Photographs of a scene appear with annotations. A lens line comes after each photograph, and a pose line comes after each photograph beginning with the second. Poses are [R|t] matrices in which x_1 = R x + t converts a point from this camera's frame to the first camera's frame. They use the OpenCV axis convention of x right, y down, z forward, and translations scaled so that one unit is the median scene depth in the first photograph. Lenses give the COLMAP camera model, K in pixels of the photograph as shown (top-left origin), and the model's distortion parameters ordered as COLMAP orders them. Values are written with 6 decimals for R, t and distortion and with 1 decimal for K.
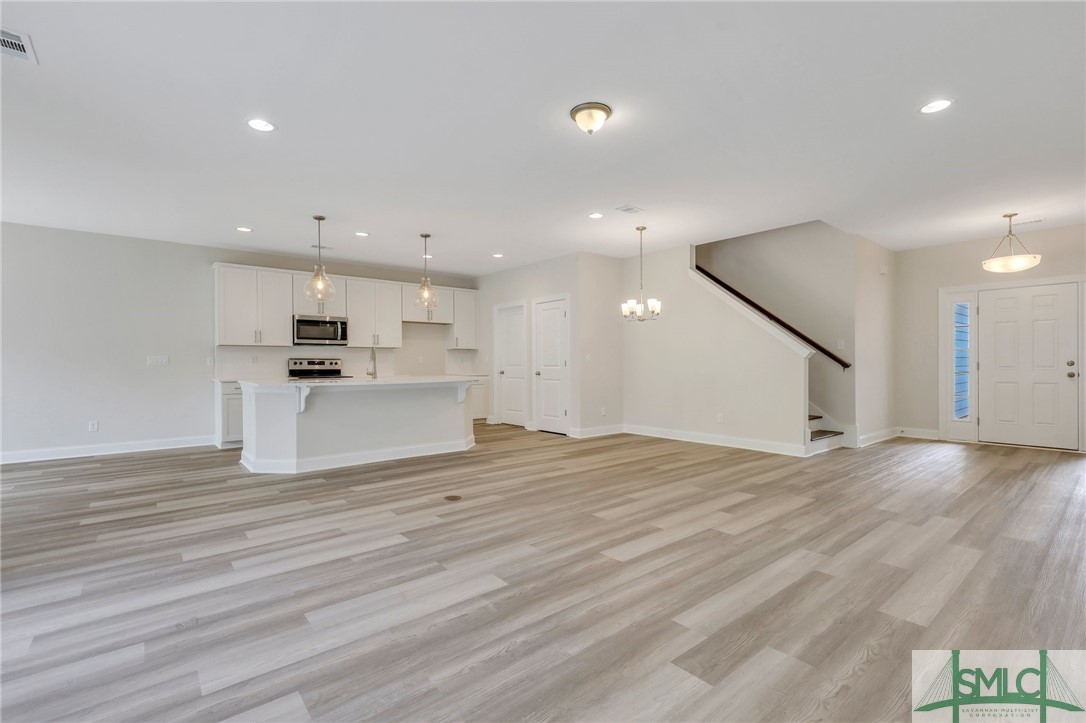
lens RADIAL K [[493.9, 0, 545.4], [0, 493.9, 360.4], [0, 0, 1]] dist [-0.000729, -0.000088]
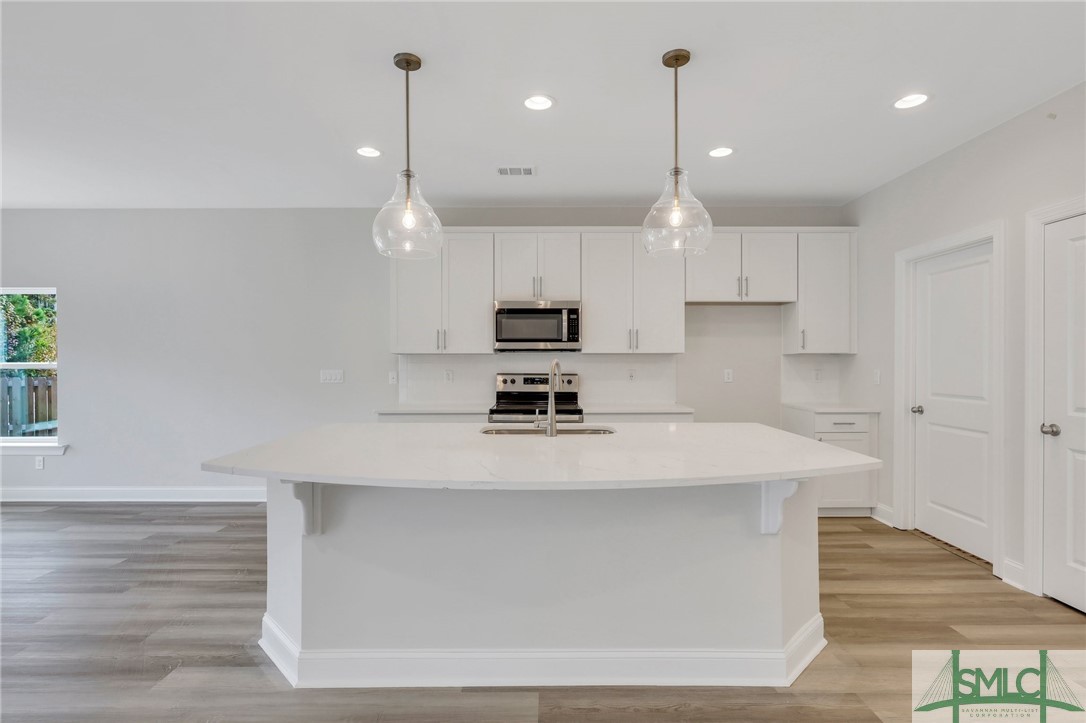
lens RADIAL K [[525.8, 0, 545.6], [0, 525.8, 363.7], [0, 0, 1]] dist [-0.001407, -0.000322]
pose [[0.767870, 0.009328, -0.640538, -0.066608], [0.000453, 0.999886, 0.015104, -0.032130], [0.640605, -0.011888, 0.767778, 0.667472]]
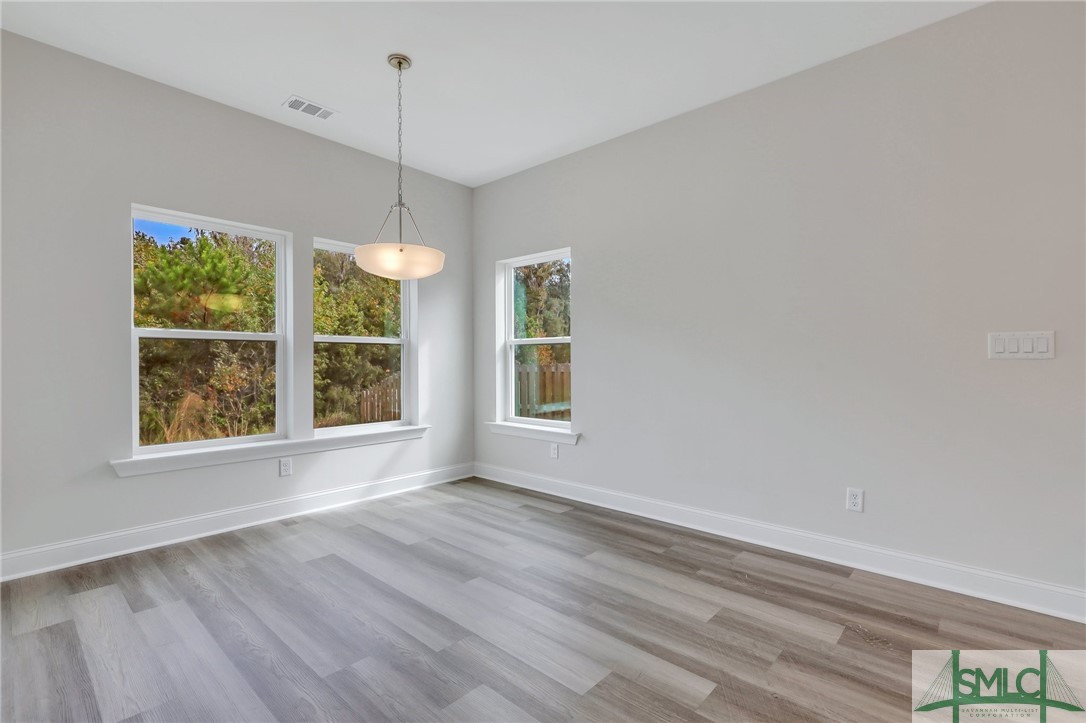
lens RADIAL K [[493.9, 0, 545.4], [0, 493.9, 360.4], [0, 0, 1]] dist [-0.000729, -0.000088]
pose [[0.144271, 0.004955, -0.989526, -0.537556], [0.005538, 0.999968, 0.005815, 0.007873], [0.989523, -0.006319, 0.144239, 0.680572]]
